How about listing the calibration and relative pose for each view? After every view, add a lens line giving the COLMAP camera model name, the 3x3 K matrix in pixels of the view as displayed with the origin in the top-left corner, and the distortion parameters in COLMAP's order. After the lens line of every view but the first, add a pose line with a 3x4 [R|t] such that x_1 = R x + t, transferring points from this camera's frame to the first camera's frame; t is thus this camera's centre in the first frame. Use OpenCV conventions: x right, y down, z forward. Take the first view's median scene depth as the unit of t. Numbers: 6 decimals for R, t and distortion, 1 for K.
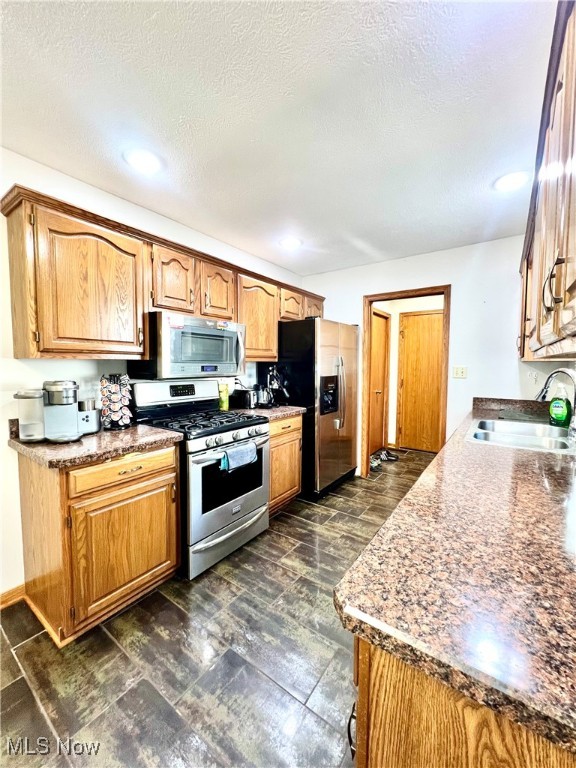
lens RADIAL K [[307.7, 0, 283.9], [0, 307.7, 383.2], [0, 0, 1]] dist [-0.001935, 0.000172]
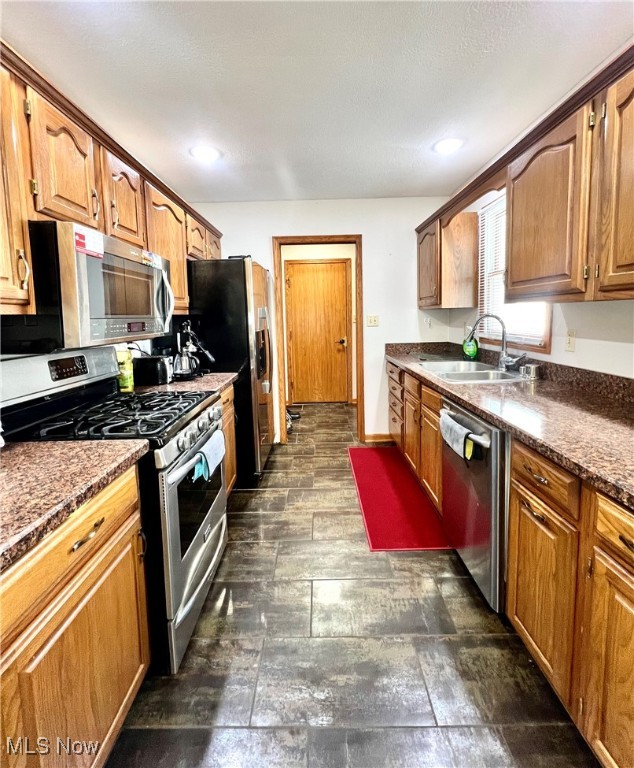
lens RADIAL K [[340.2, 0, 318.0], [0, 340.2, 344.6], [0, 0, 1]] dist [0.000256, -0.000288]
pose [[0.811236, -0.074177, 0.579994, -0.269079], [0.063143, 0.997234, 0.039221, -0.012776], [-0.581299, 0.004805, 0.813676, 0.182367]]
